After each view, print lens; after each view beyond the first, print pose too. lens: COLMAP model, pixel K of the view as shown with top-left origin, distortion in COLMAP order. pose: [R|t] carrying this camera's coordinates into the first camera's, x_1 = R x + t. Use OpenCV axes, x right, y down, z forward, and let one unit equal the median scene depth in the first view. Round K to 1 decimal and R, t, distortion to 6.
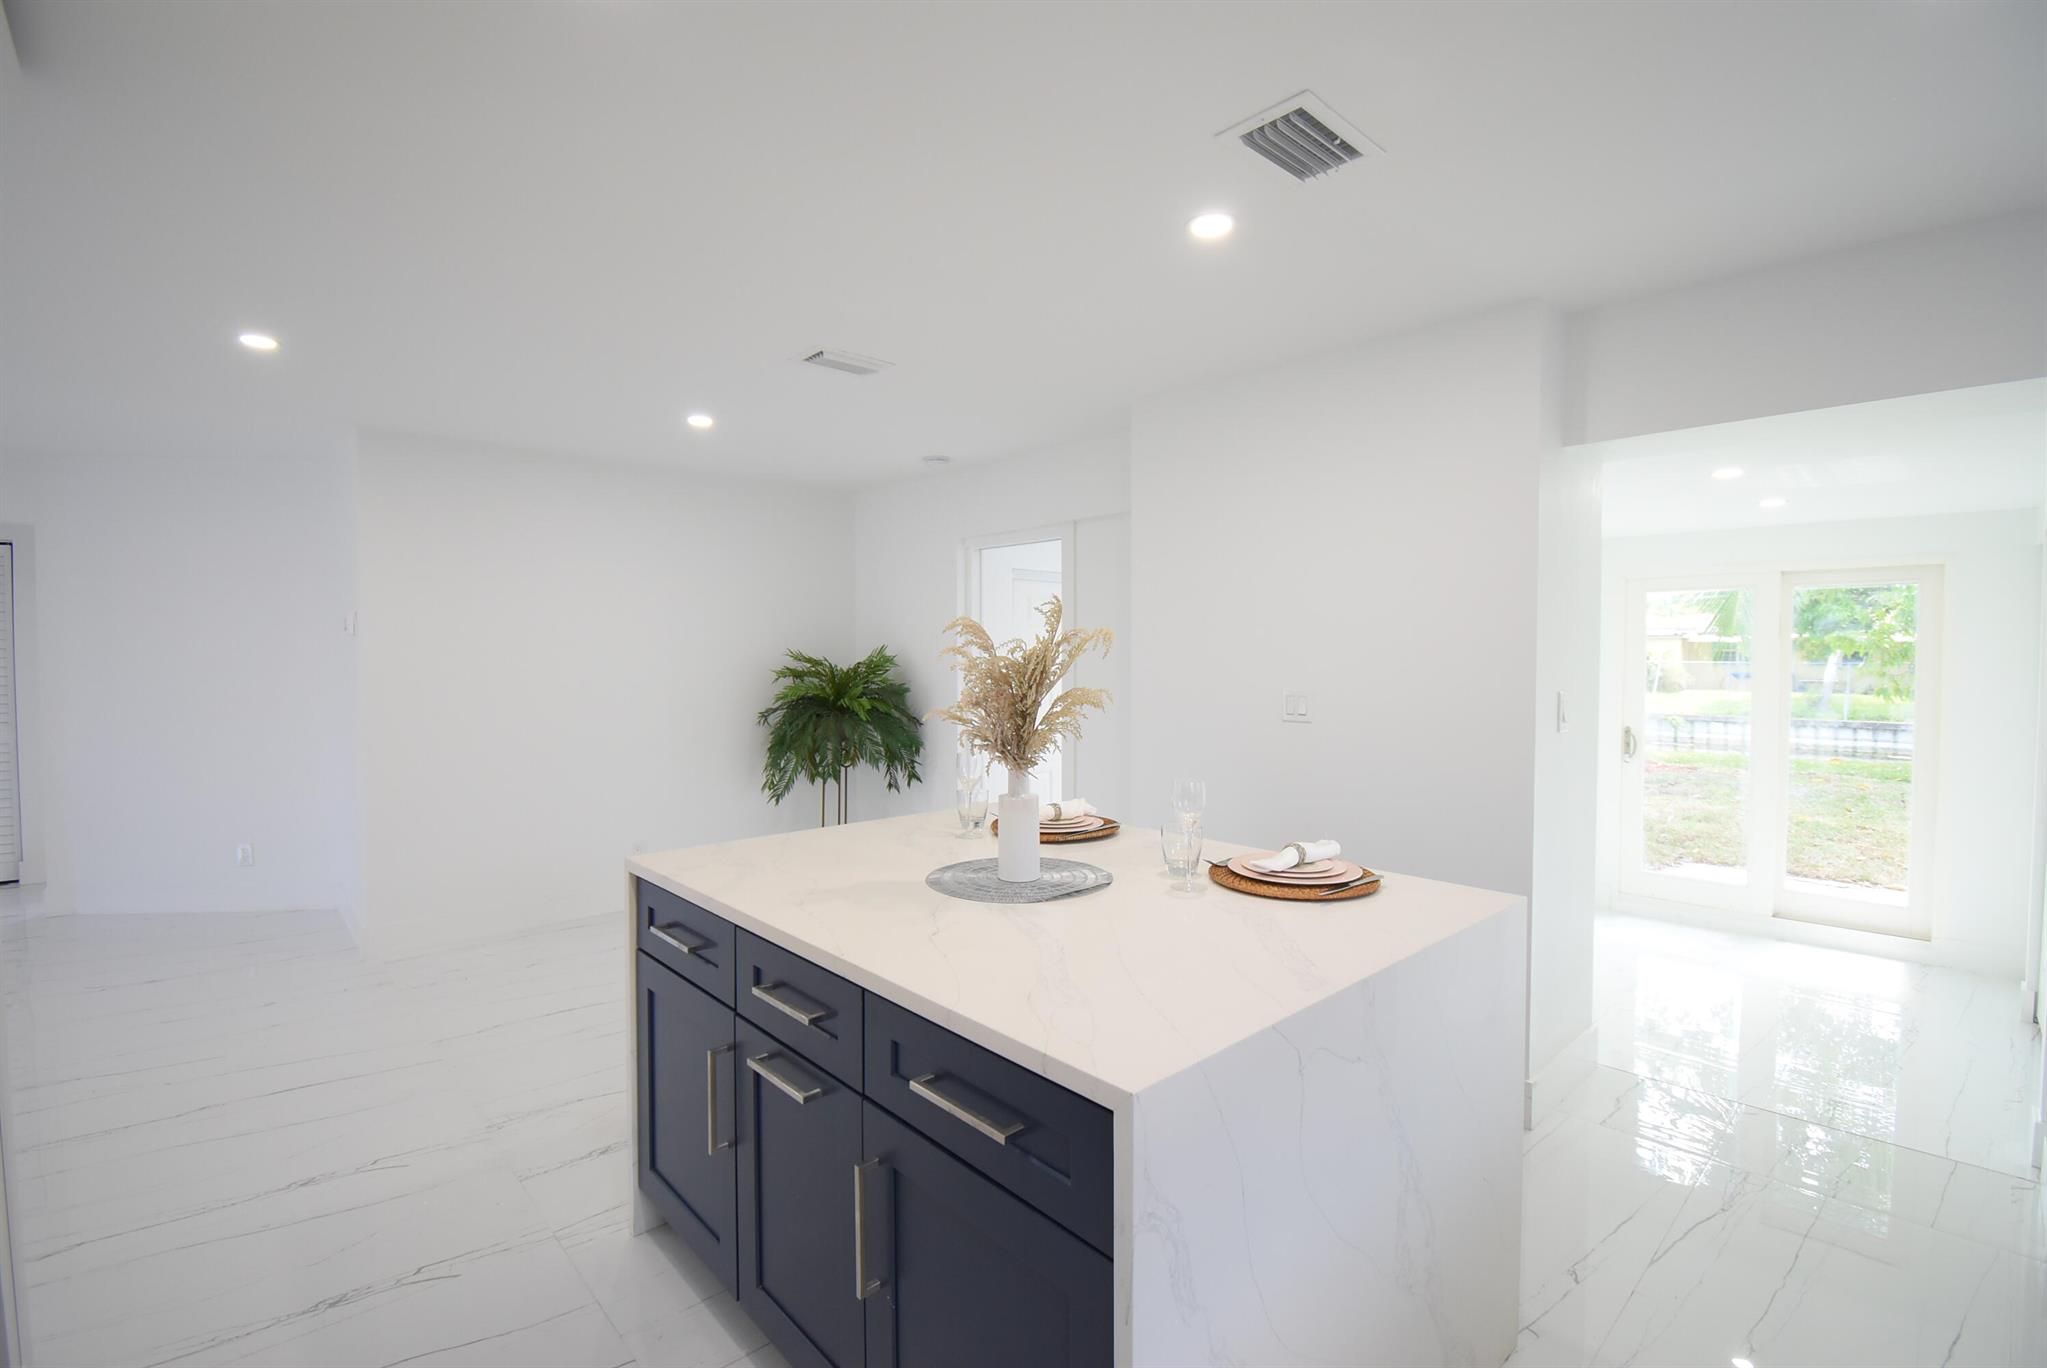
lens RADIAL K [[896.9, 0, 1023.5], [0, 896.9, 684.0], [0, 0, 1]] dist [0.000456, 0.000100]
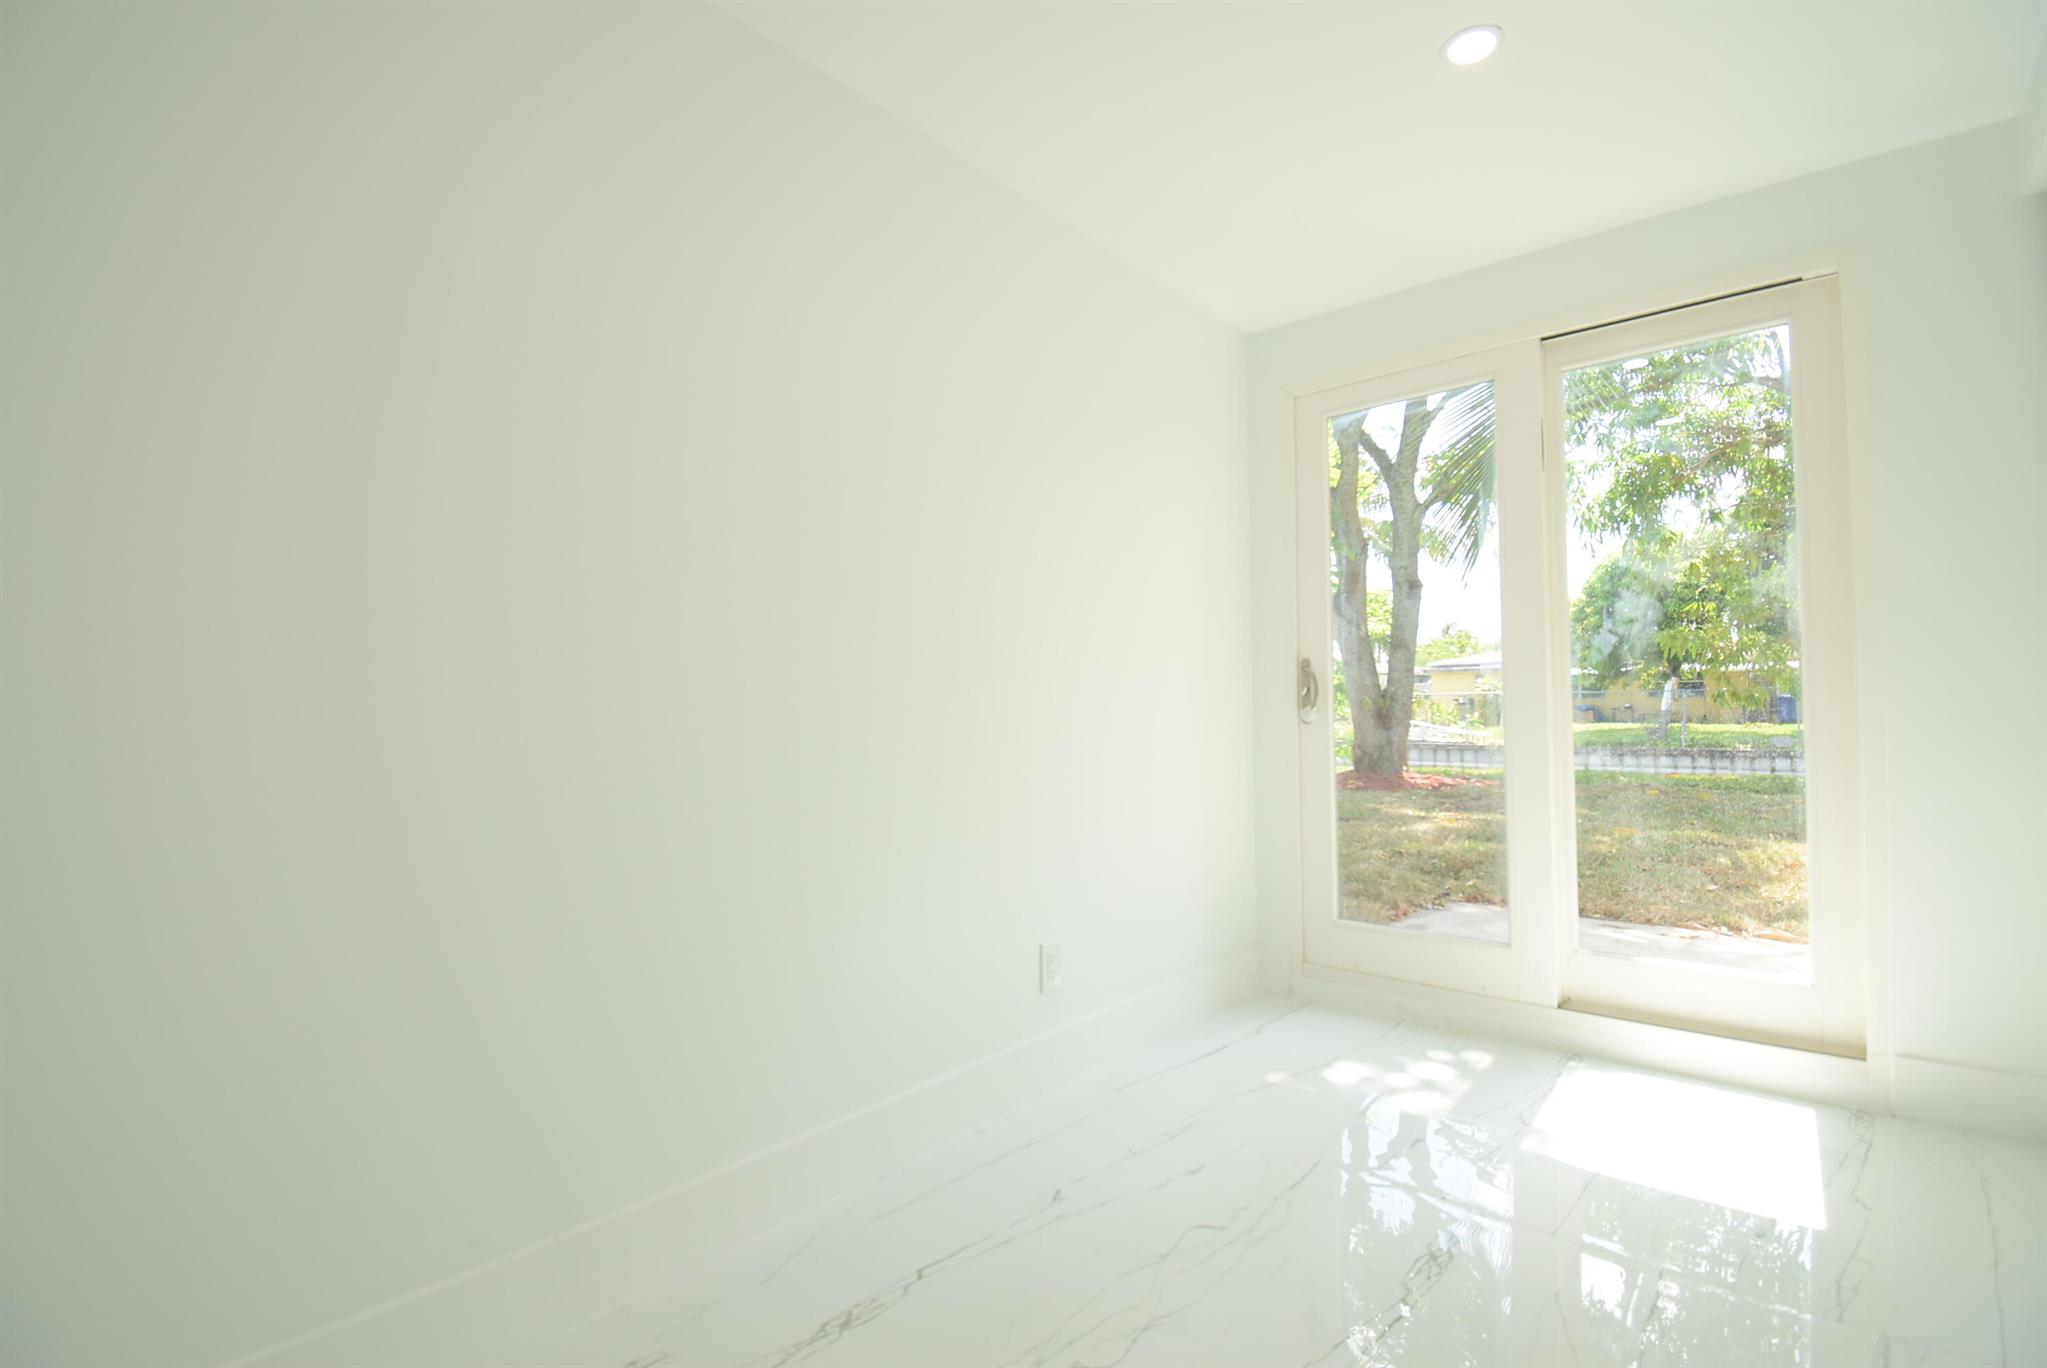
lens RADIAL K [[874.9, 0, 1023.5], [0, 874.9, 684.0], [0, 0, 1]] dist [0.014908, -0.000198]
pose [[0.994929, -0.005353, 0.100435, 0.243196], [0.011850, 0.997867, -0.064202, 0.052833], [-0.099877, 0.065067, 0.992870, 0.262781]]
